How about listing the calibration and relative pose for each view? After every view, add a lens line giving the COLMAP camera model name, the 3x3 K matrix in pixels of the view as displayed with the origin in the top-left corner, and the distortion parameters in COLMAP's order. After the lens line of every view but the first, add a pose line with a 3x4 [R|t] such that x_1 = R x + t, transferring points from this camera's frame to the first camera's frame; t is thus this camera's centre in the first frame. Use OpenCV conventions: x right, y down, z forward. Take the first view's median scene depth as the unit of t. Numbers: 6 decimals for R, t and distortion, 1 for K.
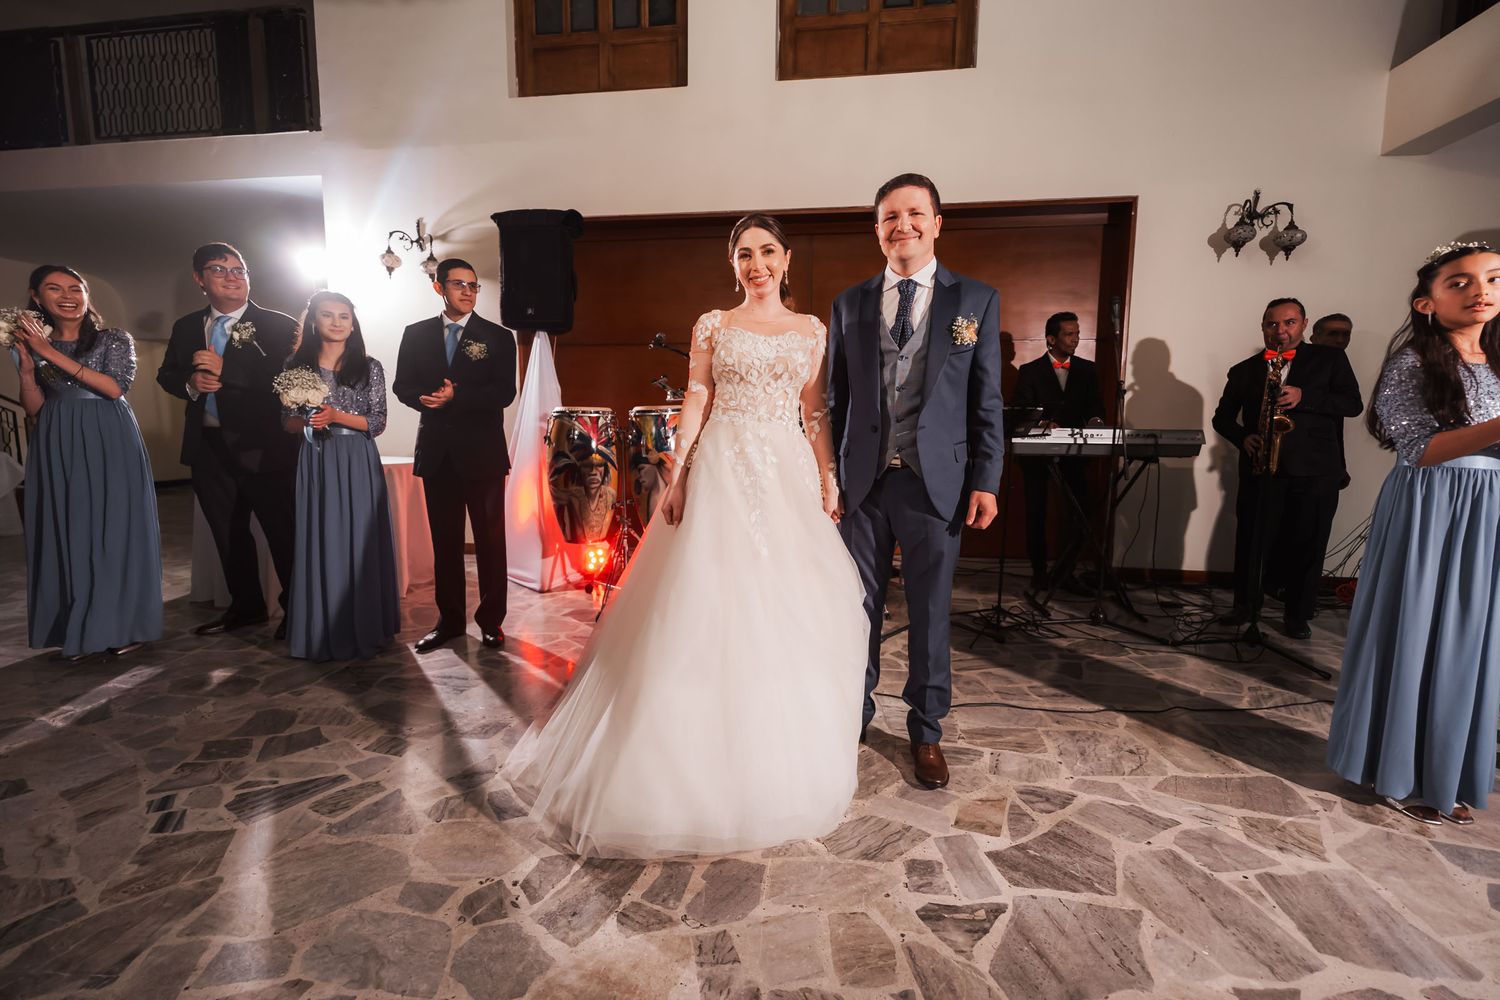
lens RADIAL K [[660.9, 0, 761.0], [0, 660.9, 494.2], [0, 0, 1]] dist [0.008233, -0.004308]
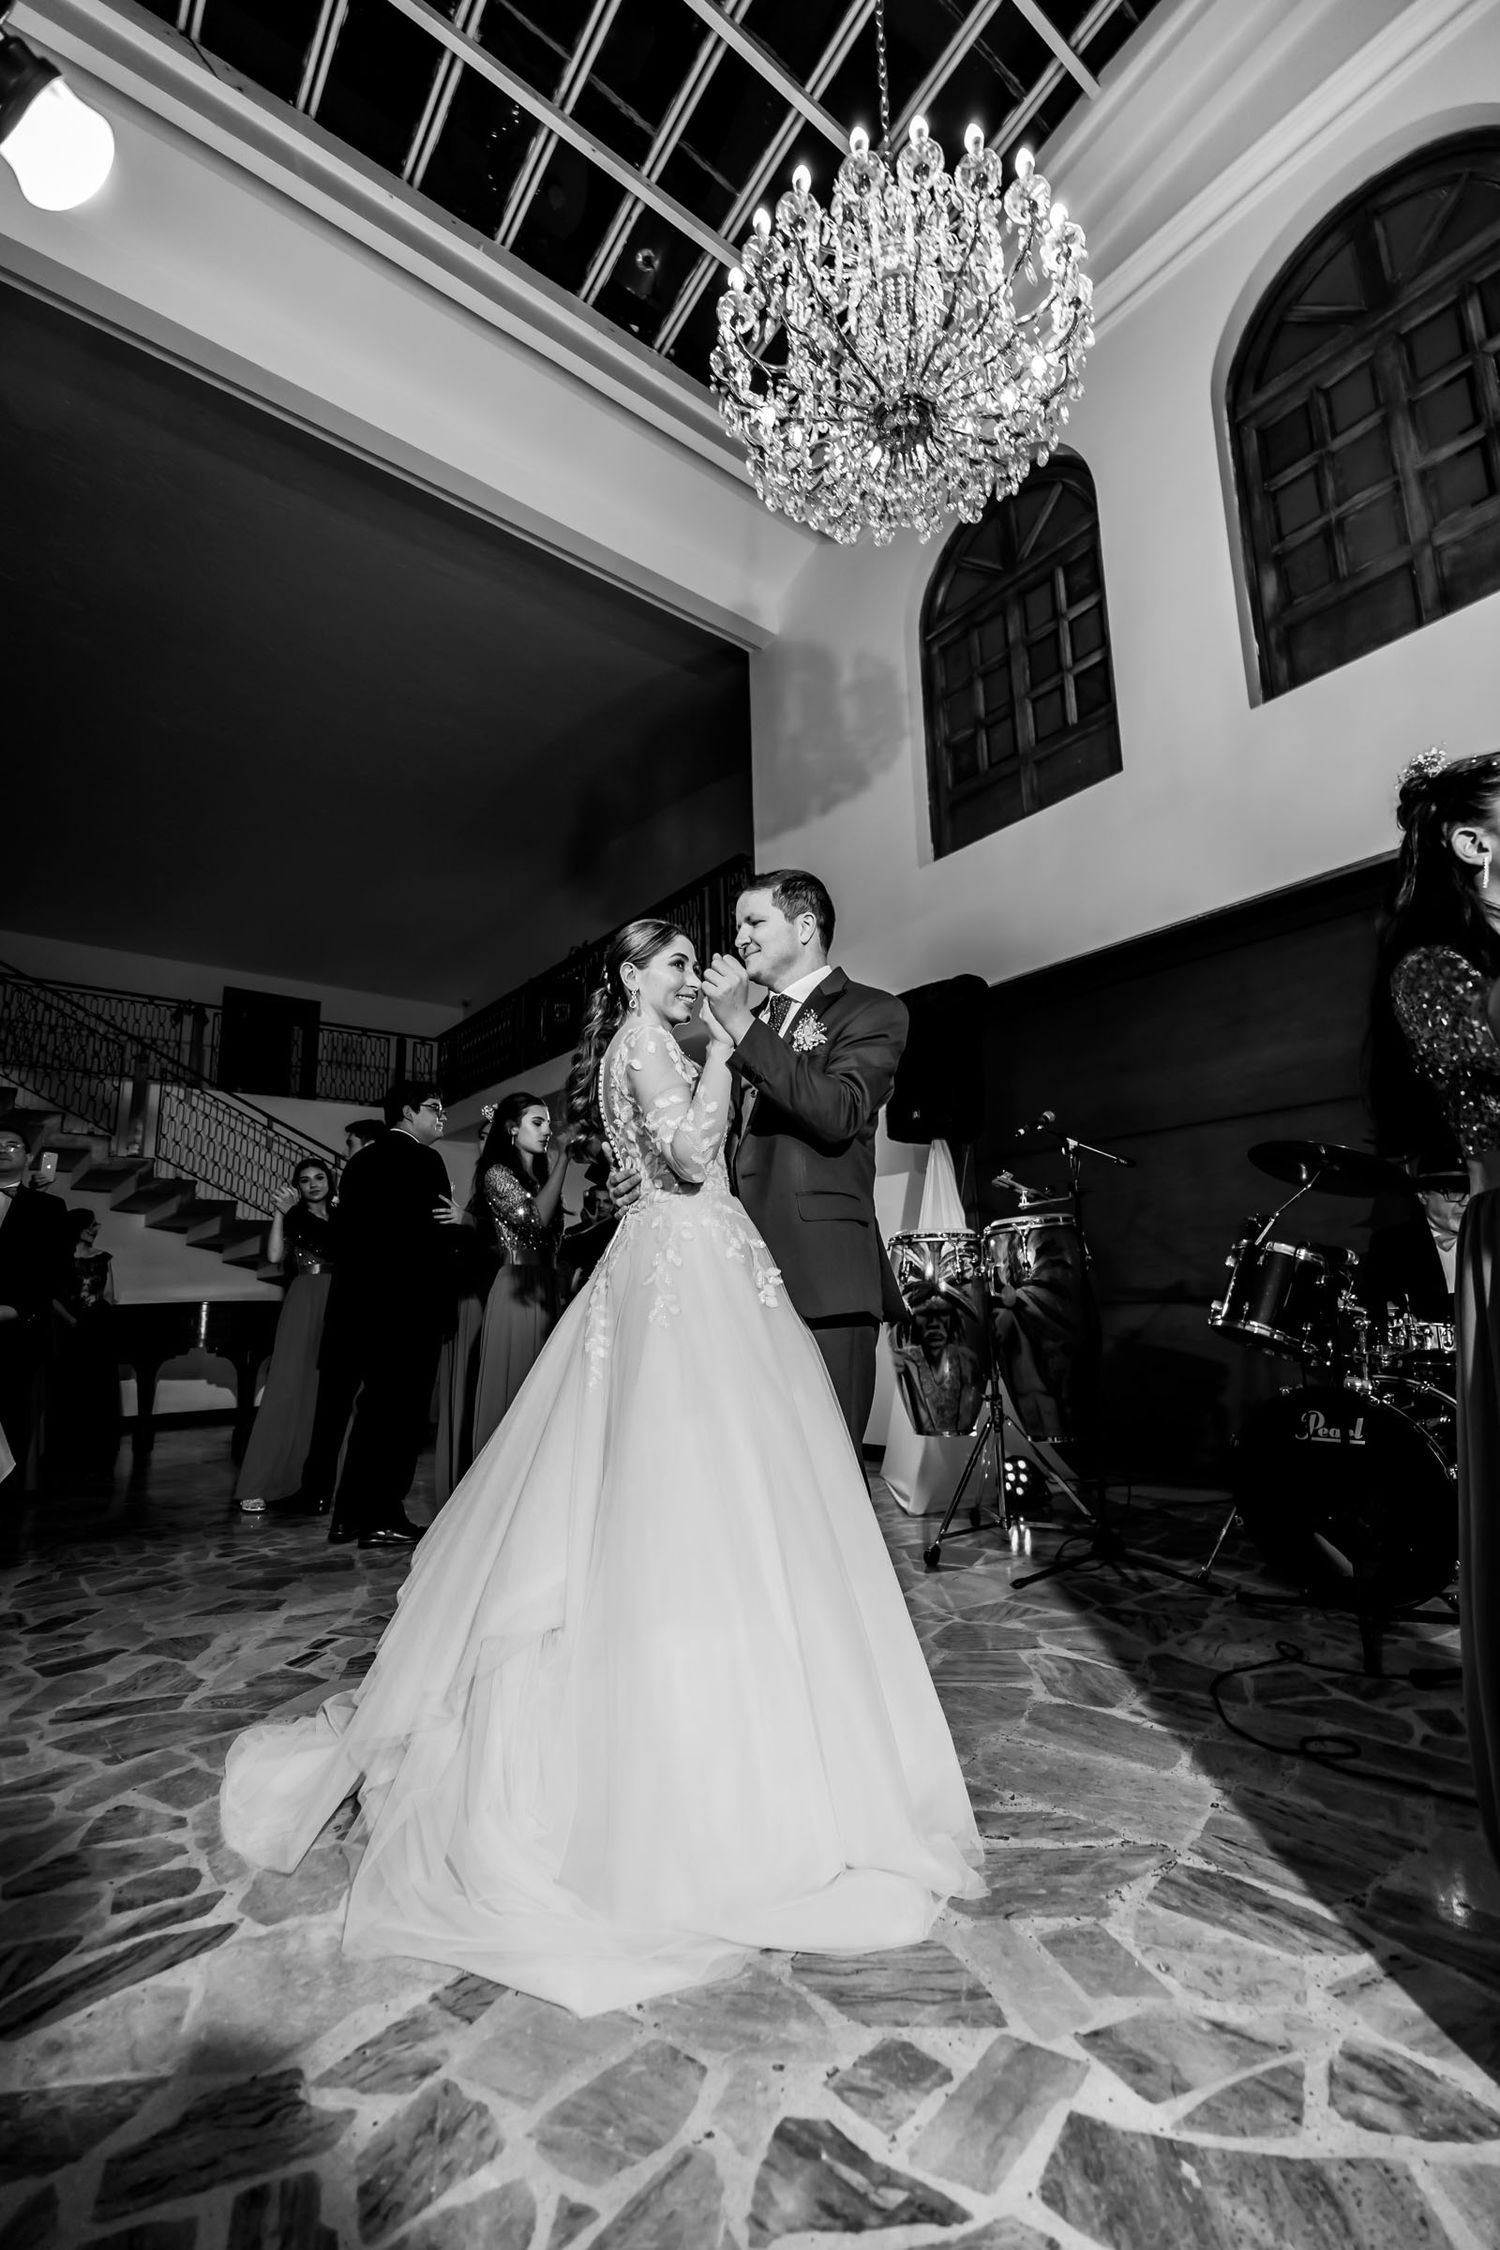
lens RADIAL K [[991.3, 0, 763.9], [0, 991.3, 1118.1], [0, 0, 1]] dist [0.008233, -0.004308]
pose [[0.730157, -0.161577, -0.663900, 0.537899], [-0.038843, 0.960251, -0.276422, 0.086374], [0.682174, 0.227620, 0.694858, 0.209818]]
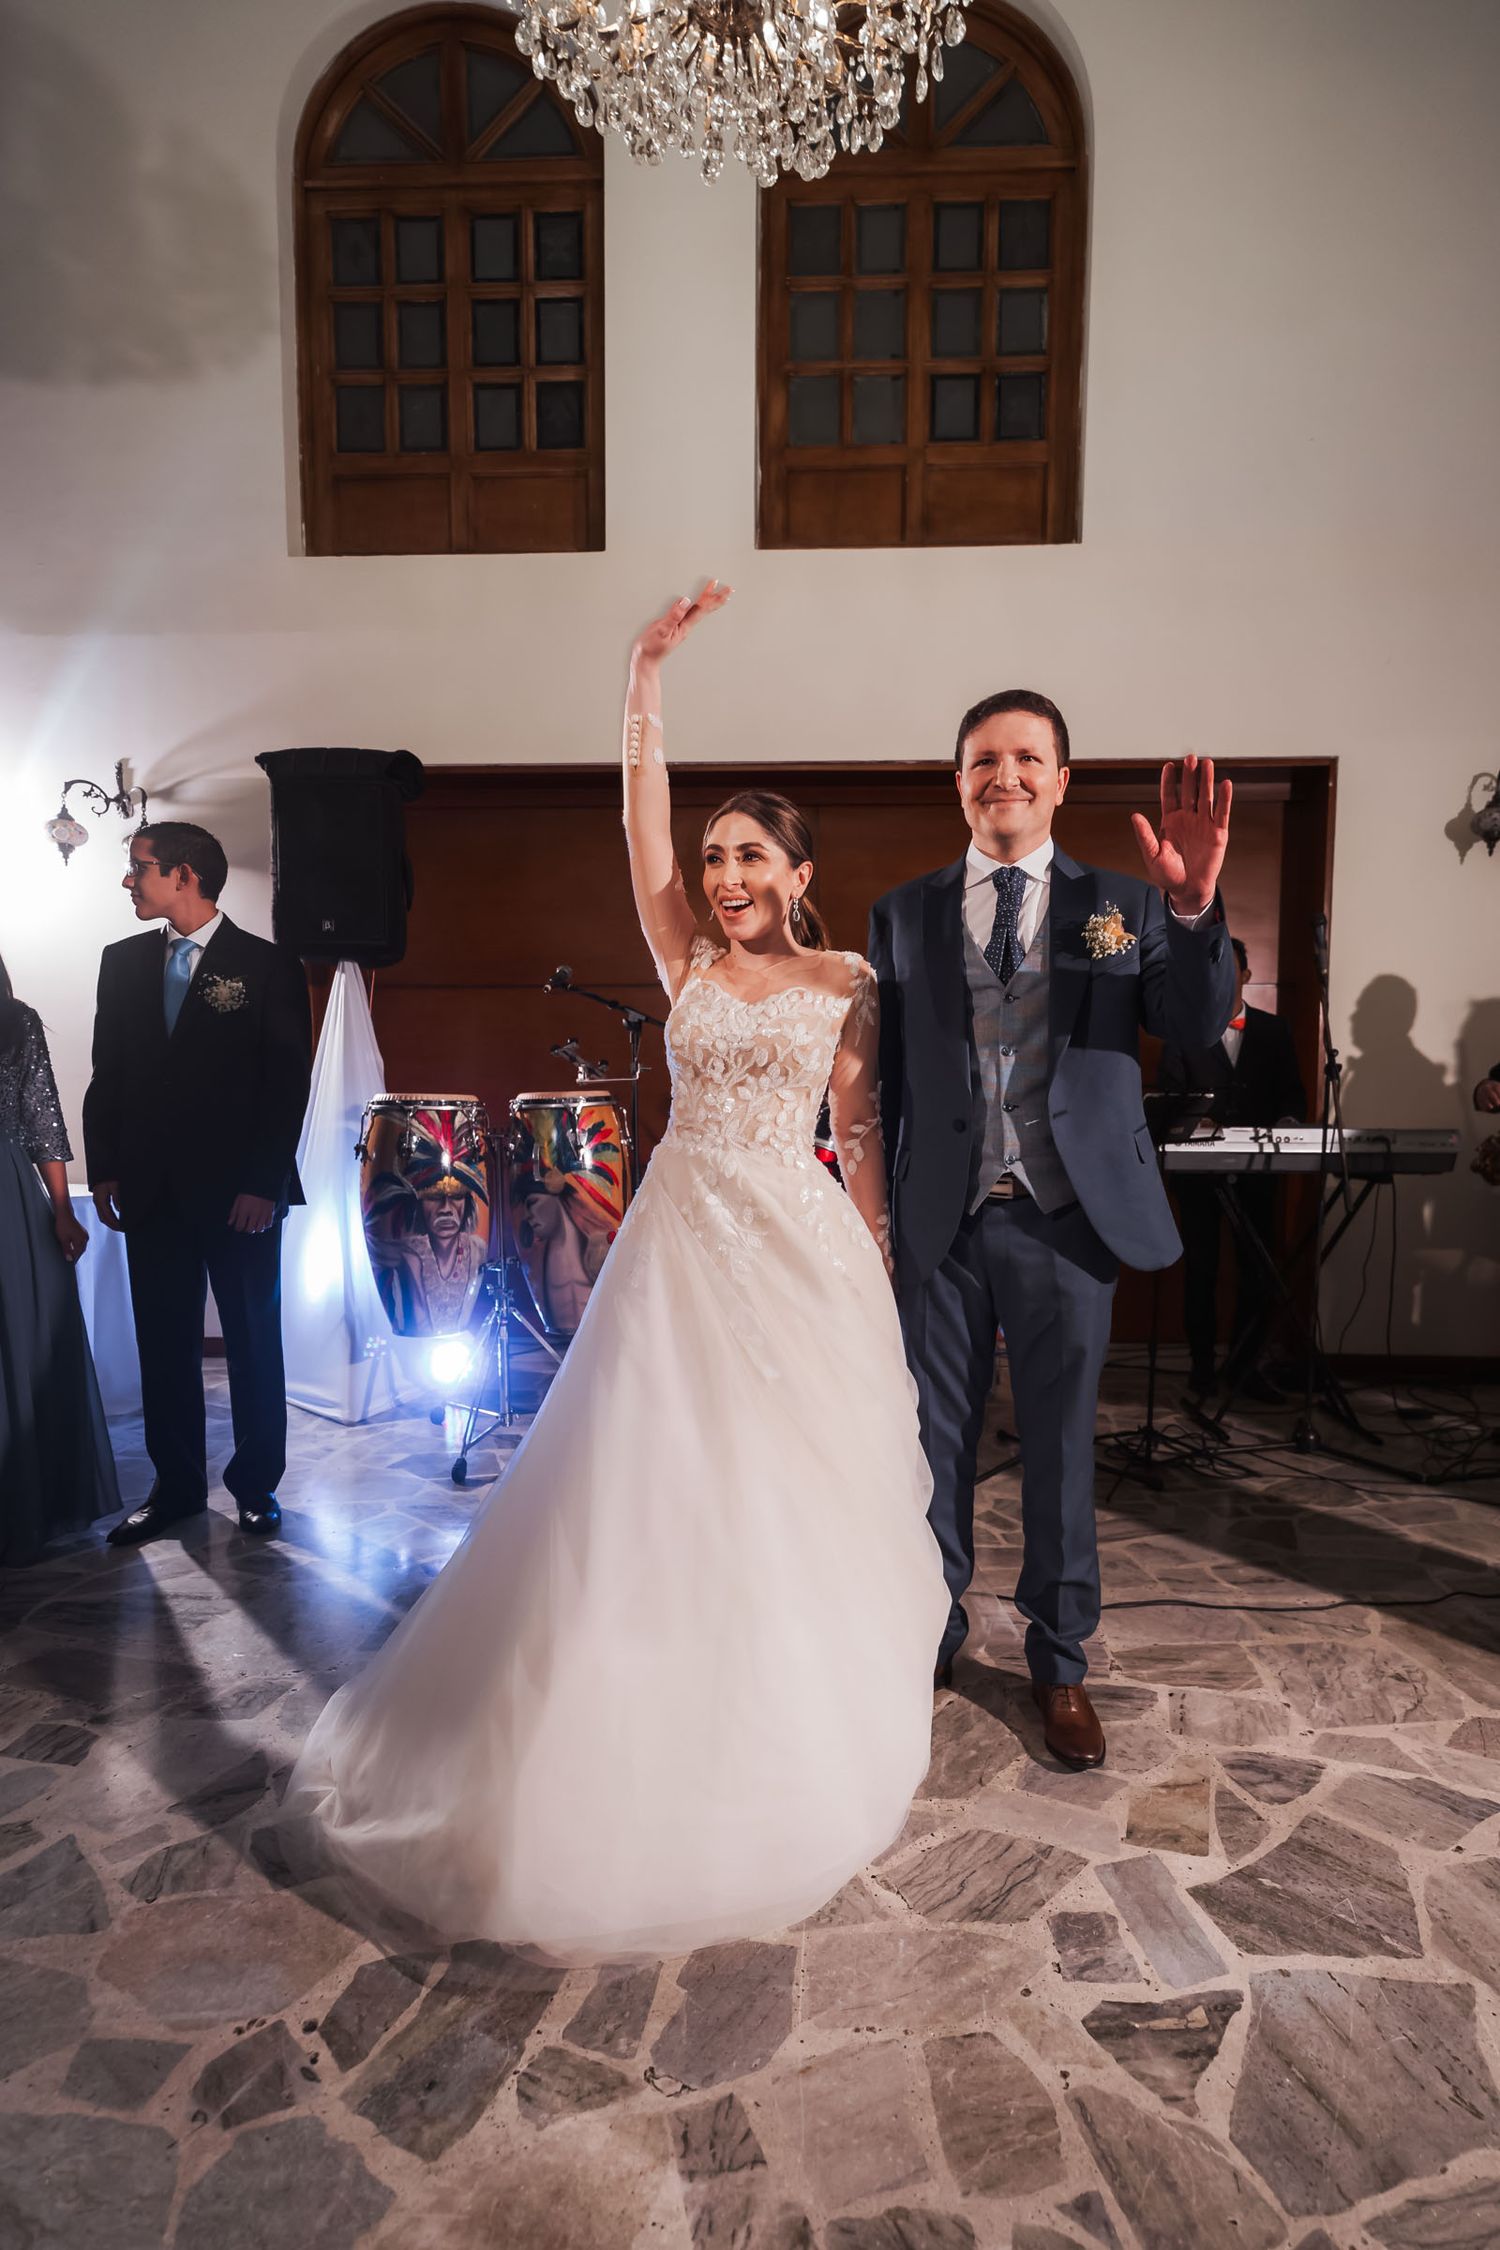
lens RADIAL K [[1090.0, 0, 826.2], [0, 1090.0, 1203.3], [0, 0, 1]] dist [0.005477, -0.003422]
pose [[0.995187, -0.011218, 0.097348, -0.034700], [0.014291, 0.999420, -0.030924, -0.008136], [-0.096945, 0.032167, 0.994770, 0.074122]]
